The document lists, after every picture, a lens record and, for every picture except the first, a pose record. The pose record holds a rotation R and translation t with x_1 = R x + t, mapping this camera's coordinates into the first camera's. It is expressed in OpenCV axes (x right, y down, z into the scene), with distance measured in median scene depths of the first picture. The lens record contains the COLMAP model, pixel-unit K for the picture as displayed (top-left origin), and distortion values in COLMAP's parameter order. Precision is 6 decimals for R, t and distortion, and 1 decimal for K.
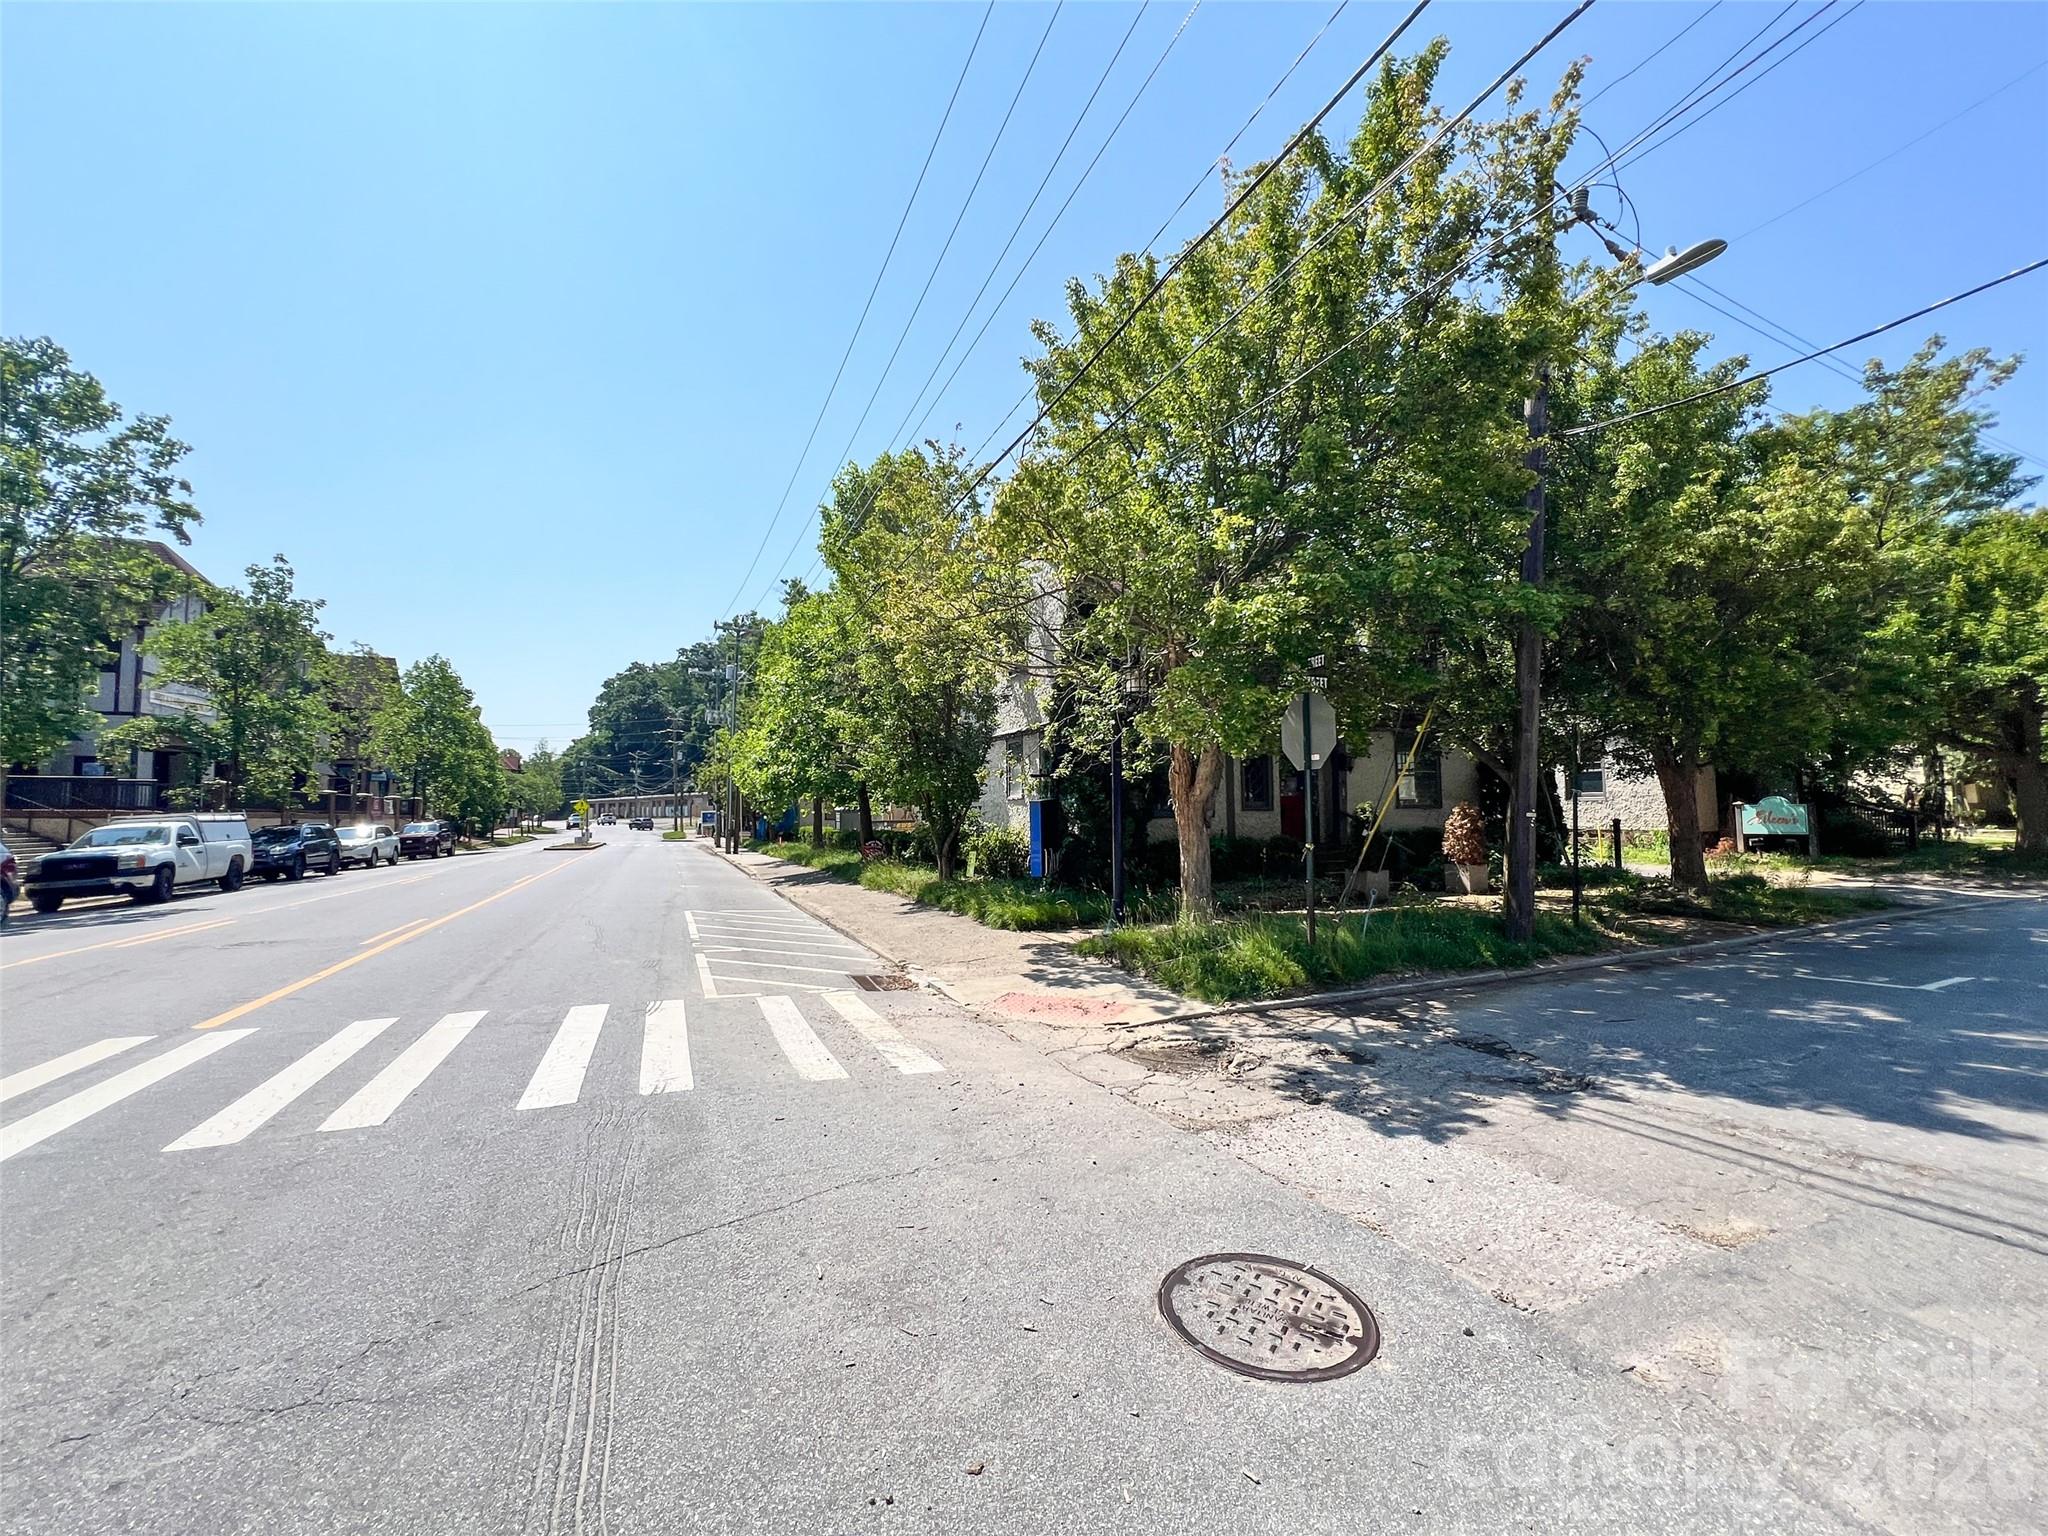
lens RADIAL K [[813.1, 0, 1024.0], [0, 813.1, 768.0], [0, 0, 1]] dist [-0.002935, -0.000496]
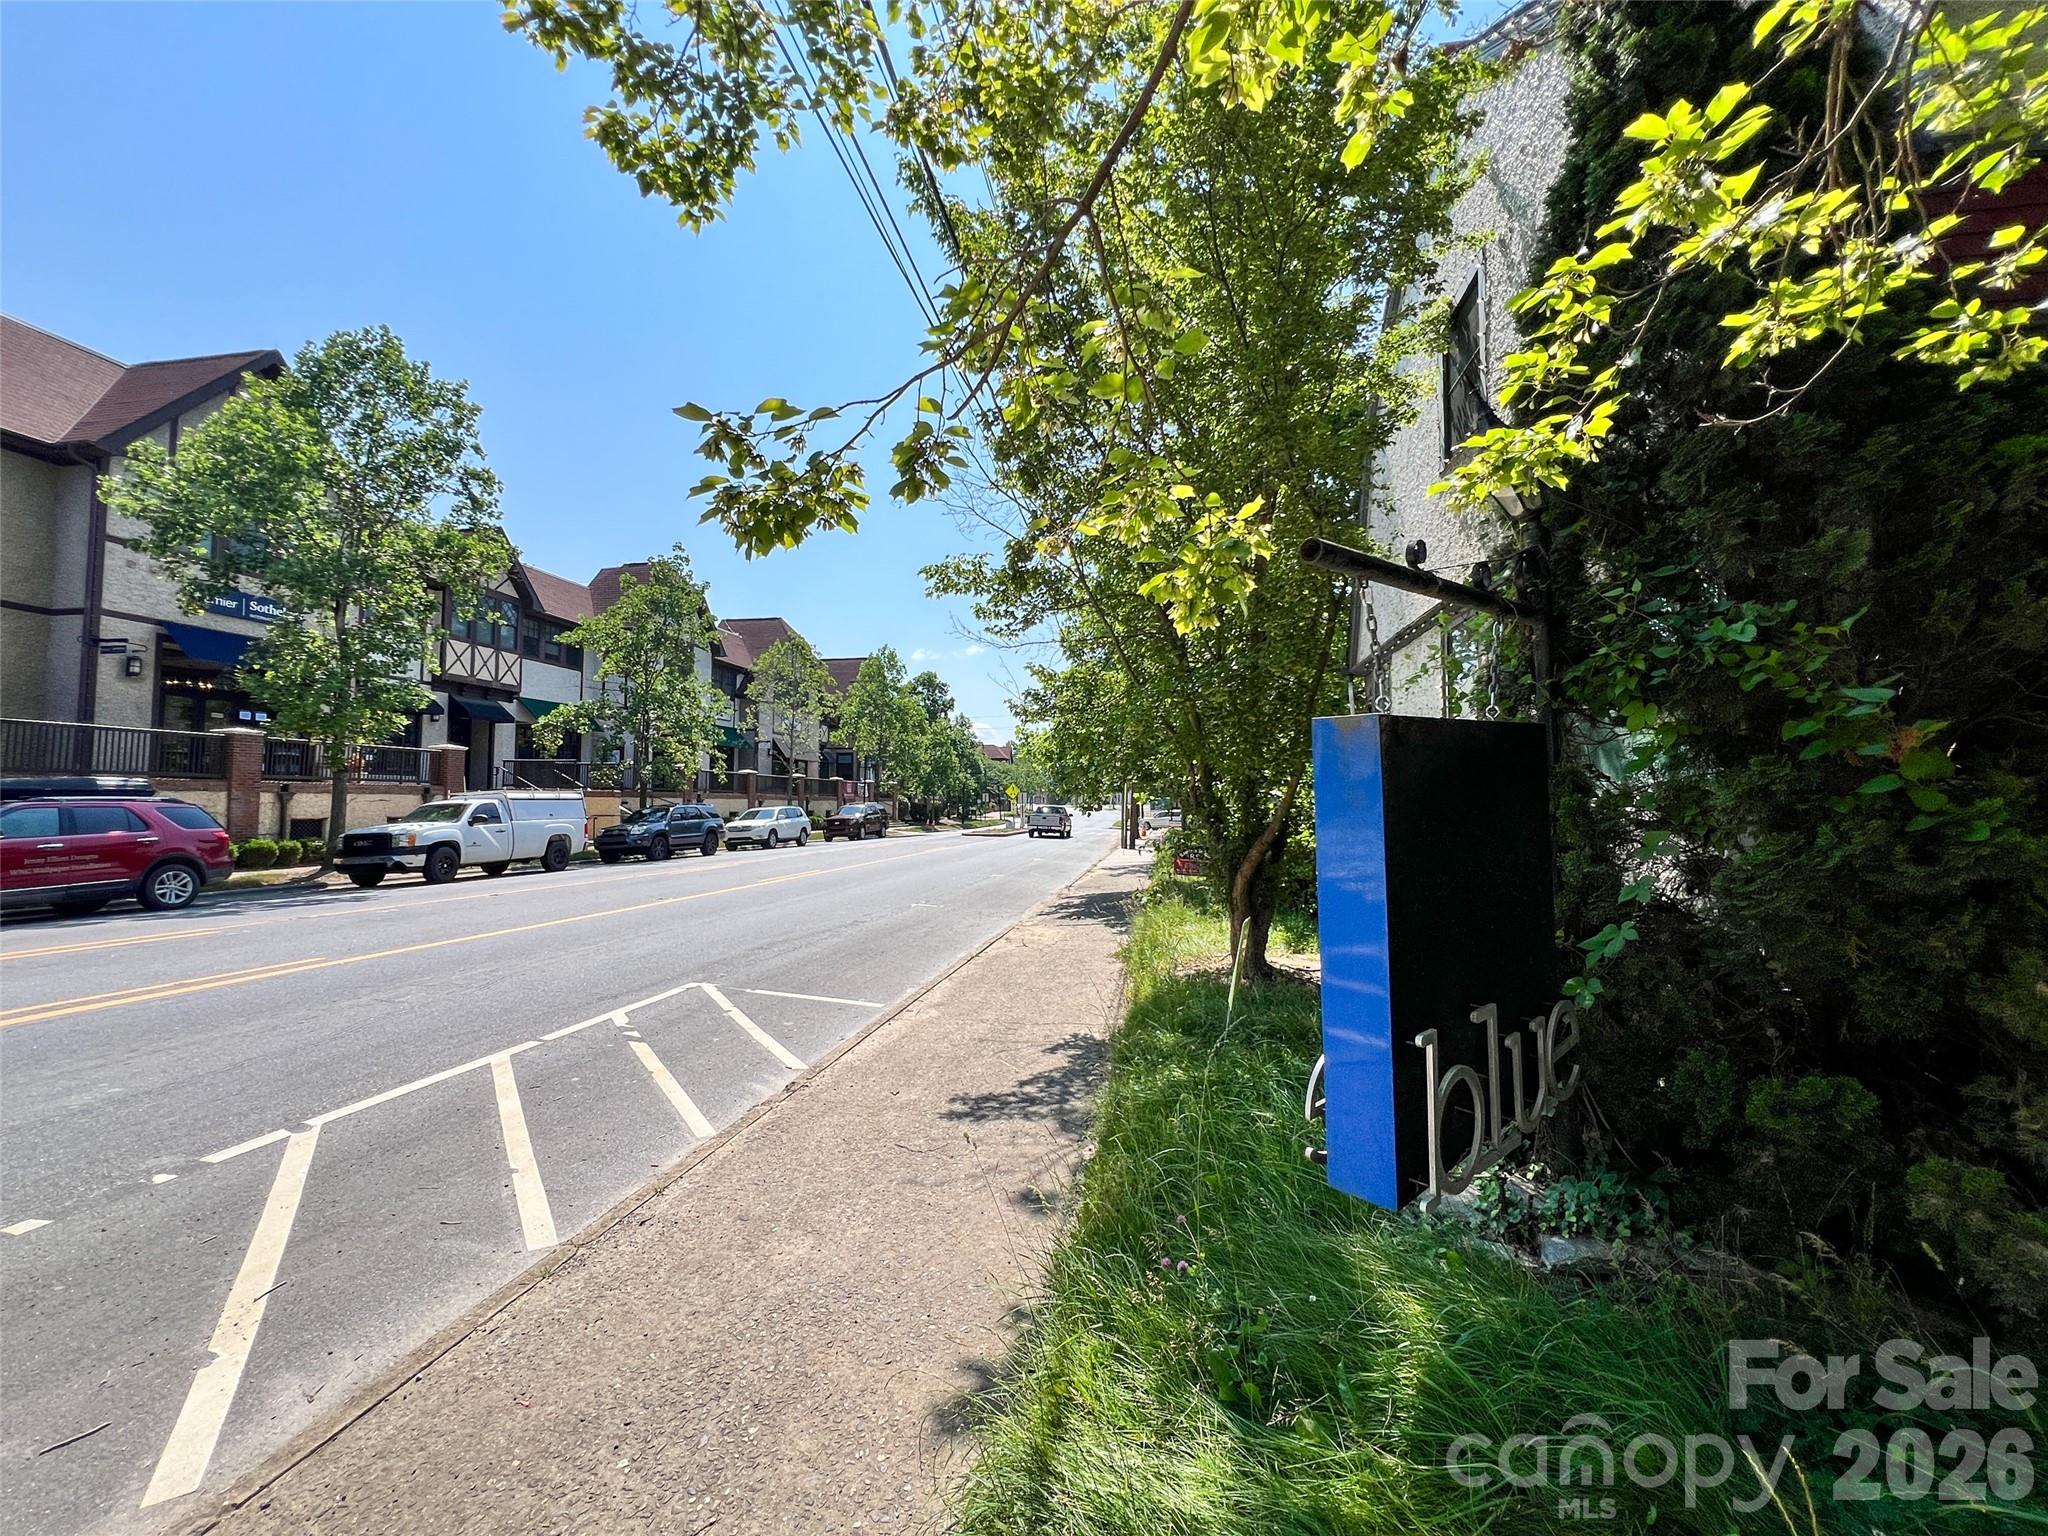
lens RADIAL K [[813.1, 0, 1024.0], [0, 813.1, 768.0], [0, 0, 1]] dist [-0.002935, -0.000496]
pose [[0.831196, -0.009628, -0.555896, 0.031163], [0.017248, 0.999815, 0.008472, 0.031247], [0.555712, -0.016630, 0.831209, 0.536331]]
